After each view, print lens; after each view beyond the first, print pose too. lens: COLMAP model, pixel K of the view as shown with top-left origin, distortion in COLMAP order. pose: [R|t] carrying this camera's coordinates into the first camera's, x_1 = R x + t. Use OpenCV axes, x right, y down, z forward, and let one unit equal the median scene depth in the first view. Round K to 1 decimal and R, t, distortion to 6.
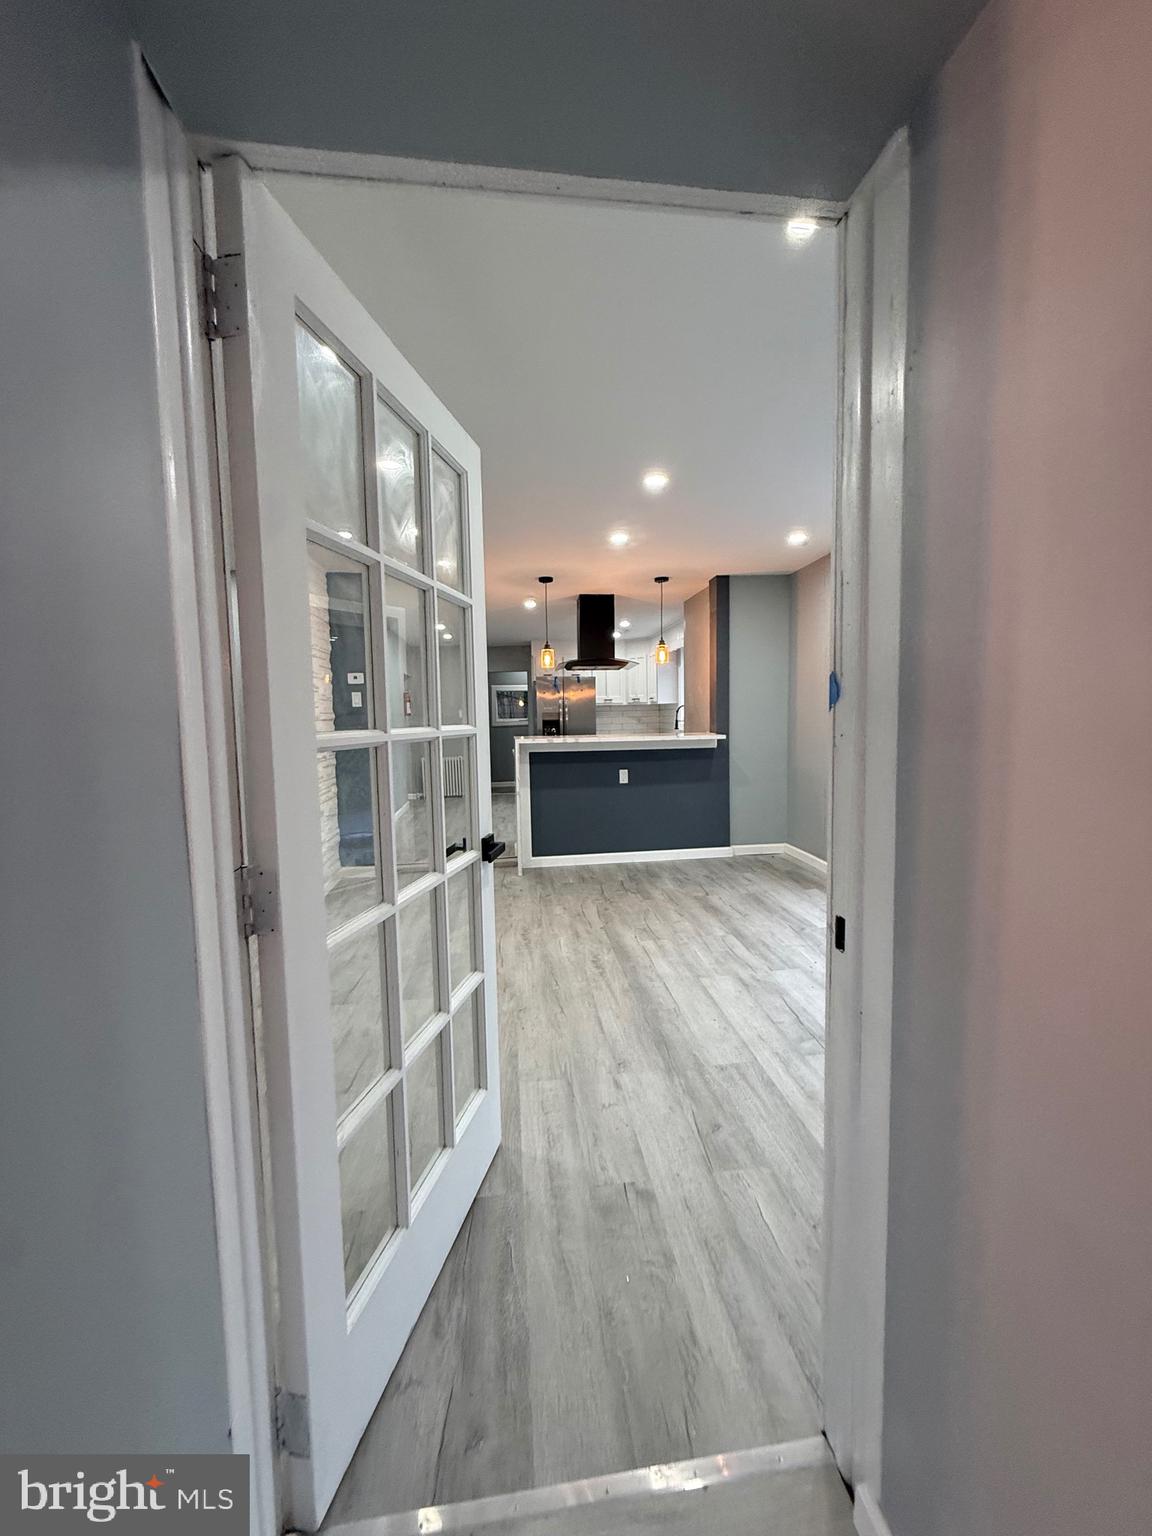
lens RADIAL K [[601.8, 0, 579.9], [0, 601.8, 763.4], [0, 0, 1]] dist [0.000730, -0.000154]
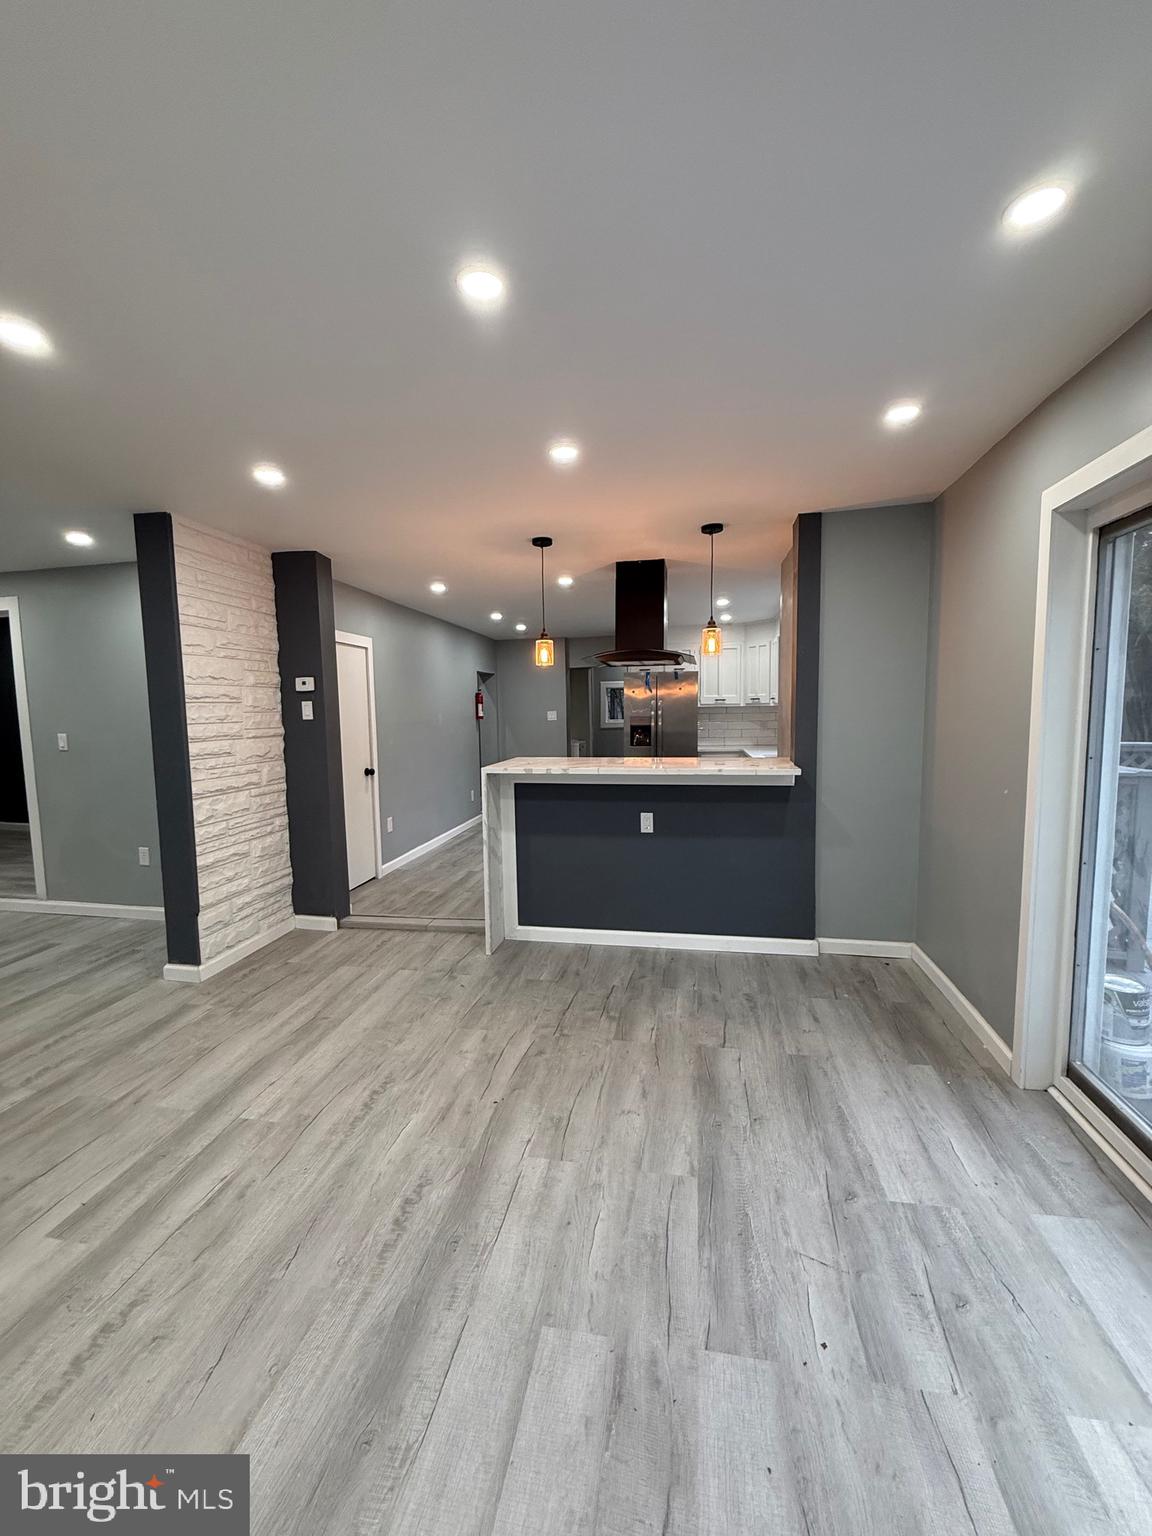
lens RADIAL K [[601.8, 0, 579.9], [0, 601.8, 763.4], [0, 0, 1]] dist [0.000730, -0.000154]
pose [[0.952048, 0.032413, -0.304227, 0.212076], [-0.027173, 0.999401, 0.021440, -0.060111], [0.304739, -0.012146, 0.952358, 0.331606]]
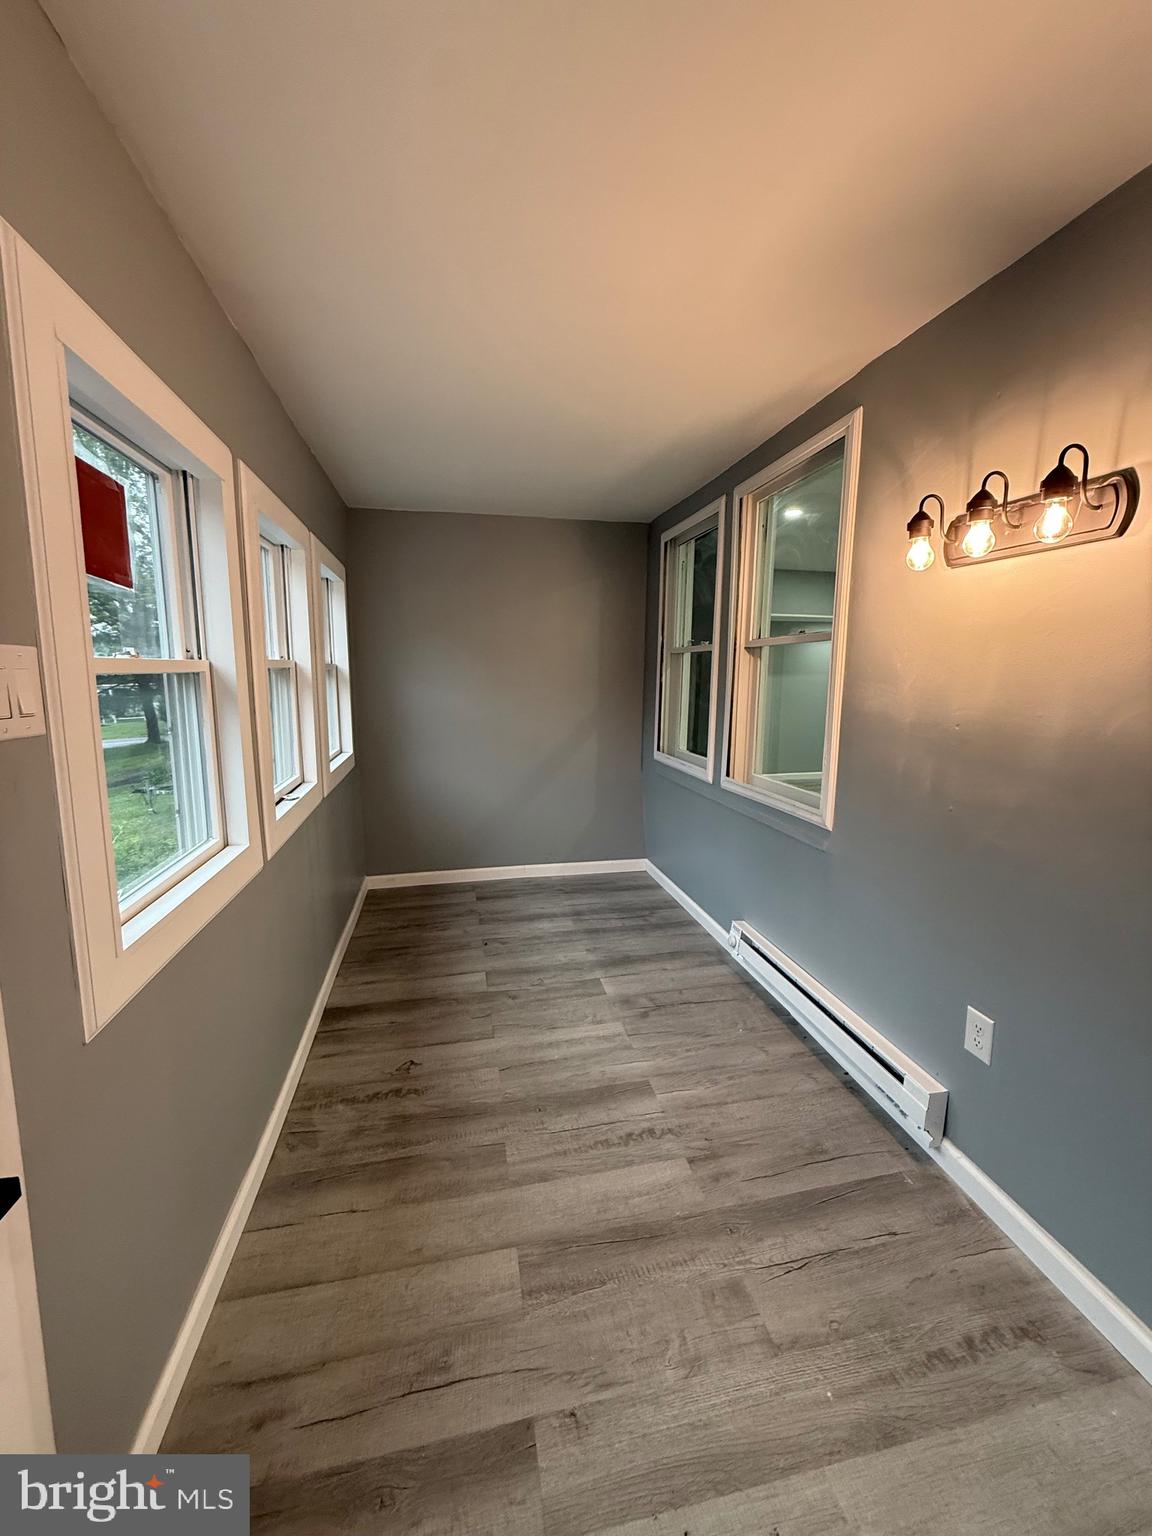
lens RADIAL K [[601.8, 0, 579.9], [0, 601.8, 763.4], [0, 0, 1]] dist [0.000730, -0.000154]
pose [[0.089527, 0.160638, -0.982945, 0.343912], [-0.088978, 0.984252, 0.152747, -0.070153], [0.992002, 0.073785, 0.102410, 0.537831]]
